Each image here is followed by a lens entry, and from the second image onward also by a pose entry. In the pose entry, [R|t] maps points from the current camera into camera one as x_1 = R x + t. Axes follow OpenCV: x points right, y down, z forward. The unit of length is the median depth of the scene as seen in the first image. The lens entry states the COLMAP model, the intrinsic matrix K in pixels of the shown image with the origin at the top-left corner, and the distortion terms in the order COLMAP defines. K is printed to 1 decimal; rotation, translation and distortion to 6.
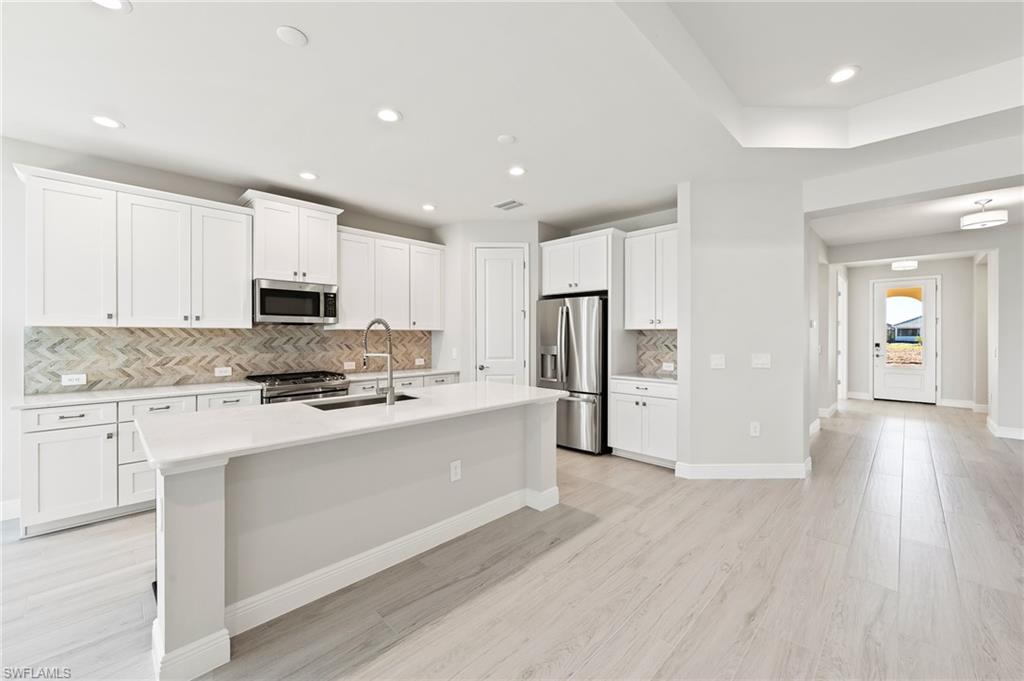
lens RADIAL K [[403.3, 0, 514.3], [0, 403.3, 335.9], [0, 0, 1]] dist [-0.003102, 0.000249]
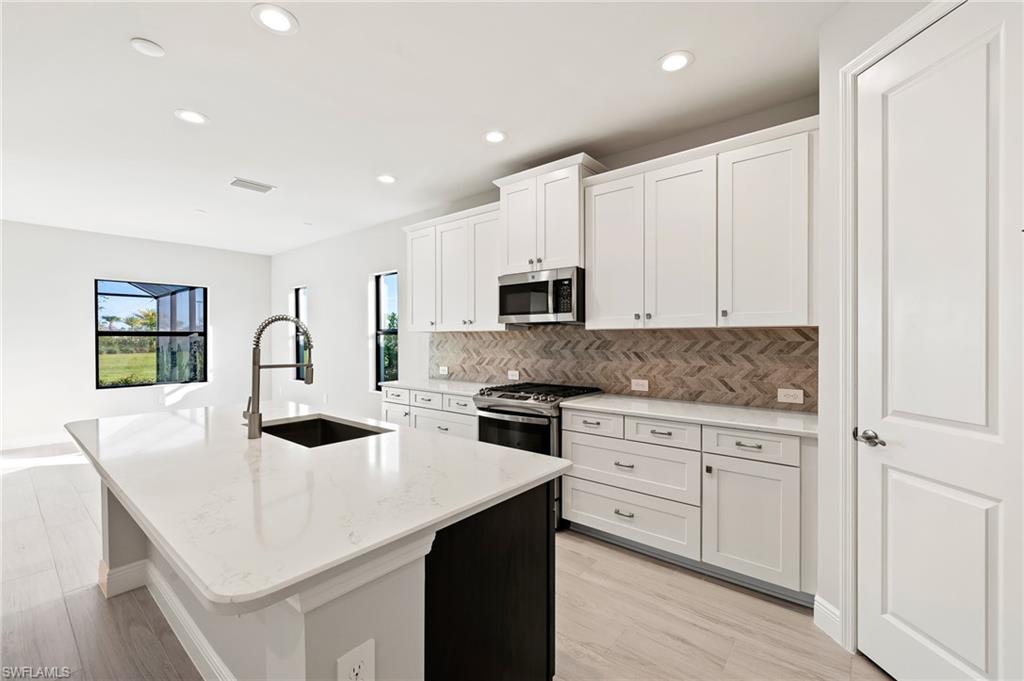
lens RADIAL K [[432.7, 0, 504.9], [0, 432.7, 340.9], [0, 0, 1]] dist [0.000634, 0.000670]
pose [[0.073125, 0.007611, -0.997294, 0.284884], [-0.000928, 0.999971, 0.007564, -0.001841], [0.997322, 0.000373, 0.073130, 0.812798]]
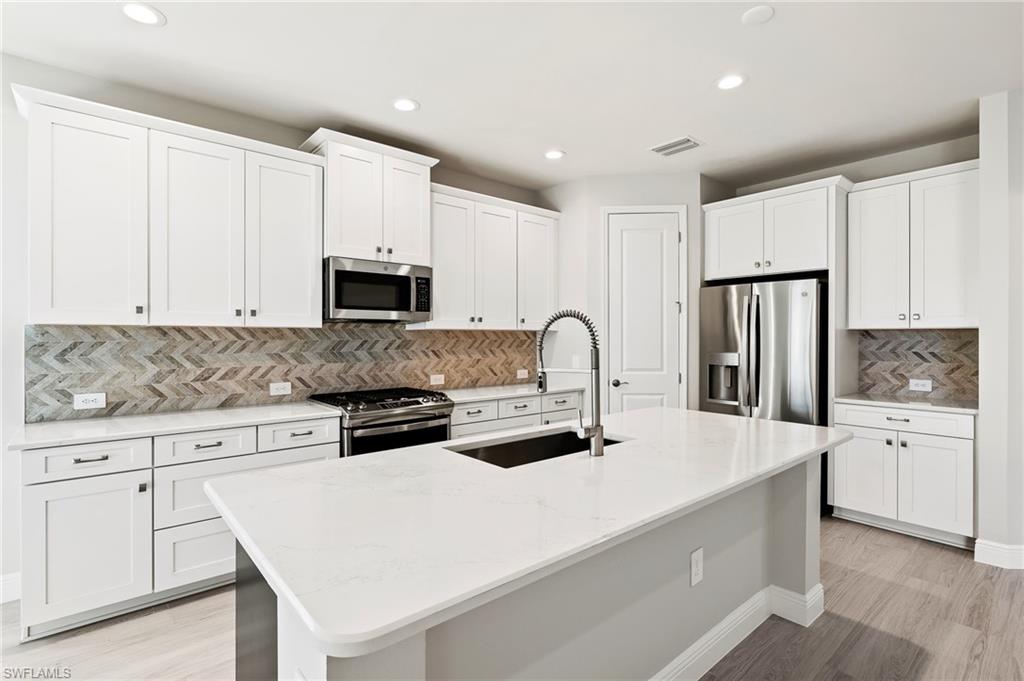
lens RADIAL K [[485.5, 0, 516.1], [0, 485.5, 338.0], [0, 0, 1]] dist [-0.003992, -0.000814]
pose [[0.996345, 0.000506, -0.085414, -0.216580], [-0.000572, 1.000000, -0.000757, 0.000180], [0.085414, 0.000803, 0.996345, 0.171763]]
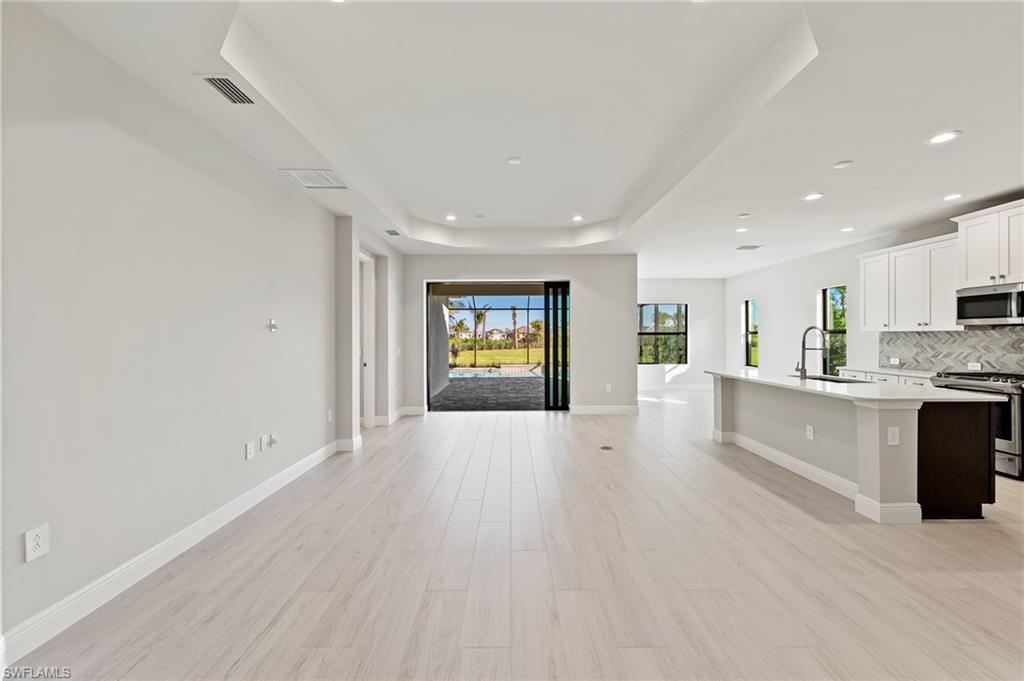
lens RADIAL K [[403.3, 0, 514.9], [0, 403.3, 338.2], [0, 0, 1]] dist [-0.003102, 0.000249]
pose [[-0.707410, 0.004441, -0.706789, 0.986634], [-0.000188, 0.999979, 0.006472, -0.002757], [0.706803, 0.004711, -0.707394, 0.790701]]
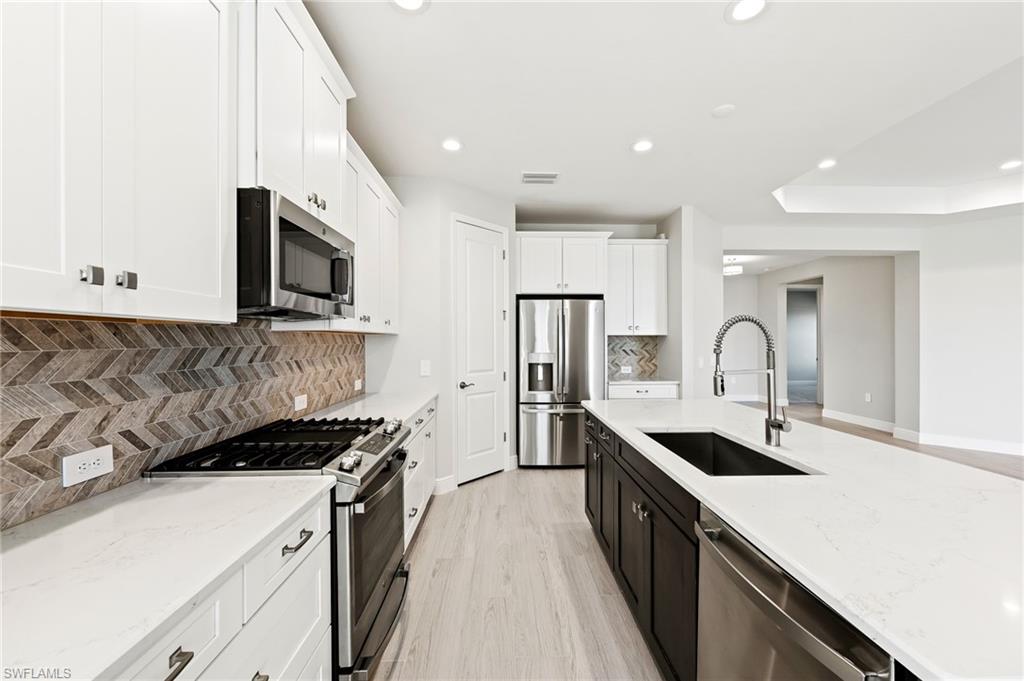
lens RADIAL K [[403.3, 0, 514.2], [0, 403.3, 340.4], [0, 0, 1]] dist [-0.003102, 0.000249]
pose [[0.688013, -0.001439, 0.725697, -0.650141], [0.004697, 0.999986, -0.002470, -0.001248], [-0.725683, 0.005108, 0.688010, 0.509736]]
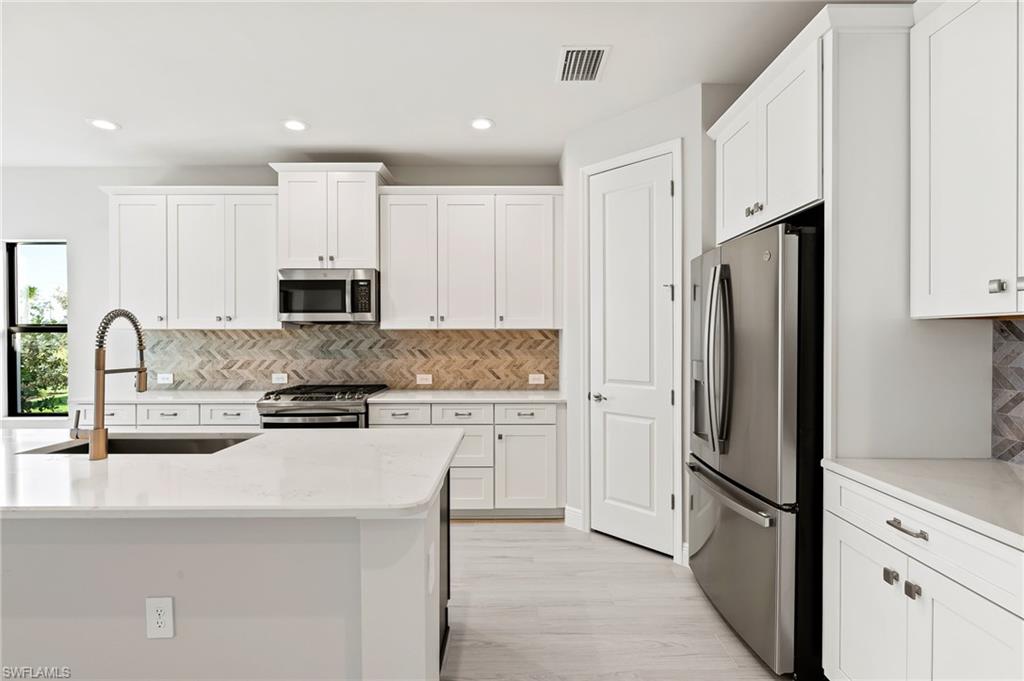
lens RADIAL K [[485.5, 0, 515.4], [0, 485.5, 338.3], [0, 0, 1]] dist [-0.003992, -0.000814]
pose [[0.701849, 0.001451, -0.712325, 0.354666], [-0.000704, 0.999999, 0.001343, -0.000886], [0.712326, -0.000441, 0.701849, 0.560767]]
